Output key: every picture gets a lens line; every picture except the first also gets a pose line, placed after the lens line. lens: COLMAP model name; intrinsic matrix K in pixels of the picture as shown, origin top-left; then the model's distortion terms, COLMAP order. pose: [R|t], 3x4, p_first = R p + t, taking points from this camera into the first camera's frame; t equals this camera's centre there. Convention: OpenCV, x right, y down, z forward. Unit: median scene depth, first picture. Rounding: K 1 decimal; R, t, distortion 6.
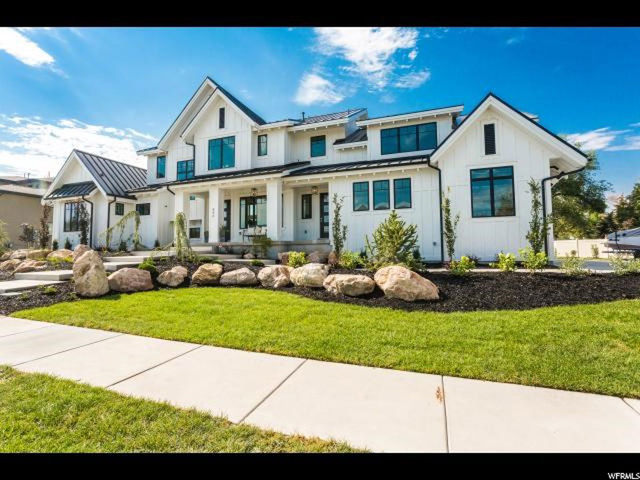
lens RADIAL K [[336.2, 0, 304.4], [0, 336.2, 218.1], [0, 0, 1]] dist [-0.014696, -0.000166]
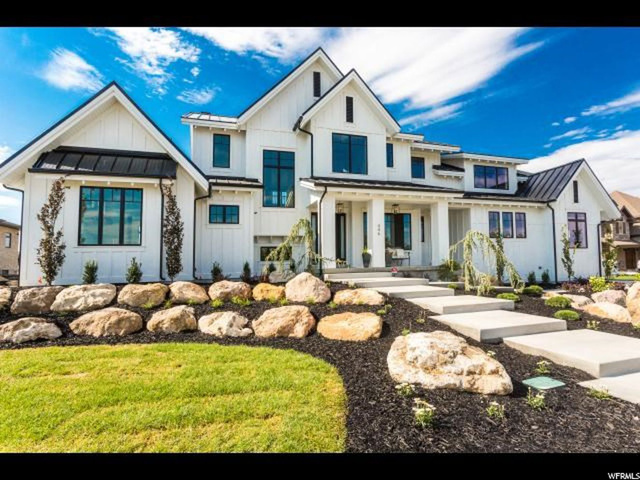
lens RADIAL K [[341.9, 0, 305.1], [0, 341.9, 241.6], [0, 0, 1]] dist [-0.006434, -0.000536]
pose [[0.771055, 0.044982, 0.635178, -0.848253], [-0.049206, 0.998728, -0.010996, 0.027507], [-0.634864, -0.022776, 0.772288, 0.449074]]
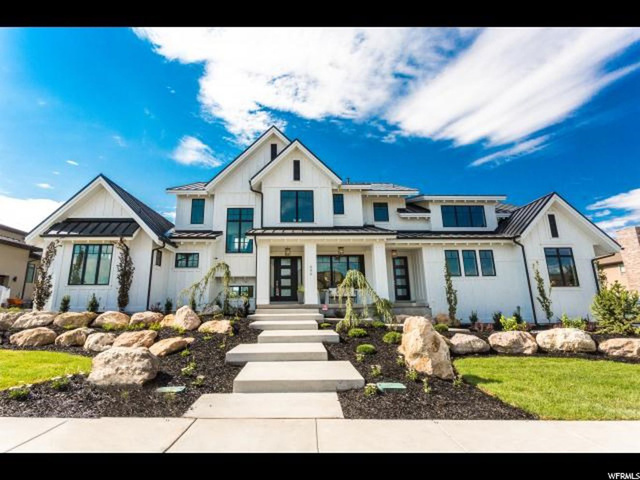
lens RADIAL K [[319.3, 0, 298.6], [0, 319.3, 226.5], [0, 0, 1]] dist [-0.008253, 0.000655]
pose [[0.915504, 0.108001, 0.387540, -0.595324], [-0.043712, 0.984293, -0.171044, 0.014920], [-0.399926, 0.139651, 0.905846, 0.203256]]
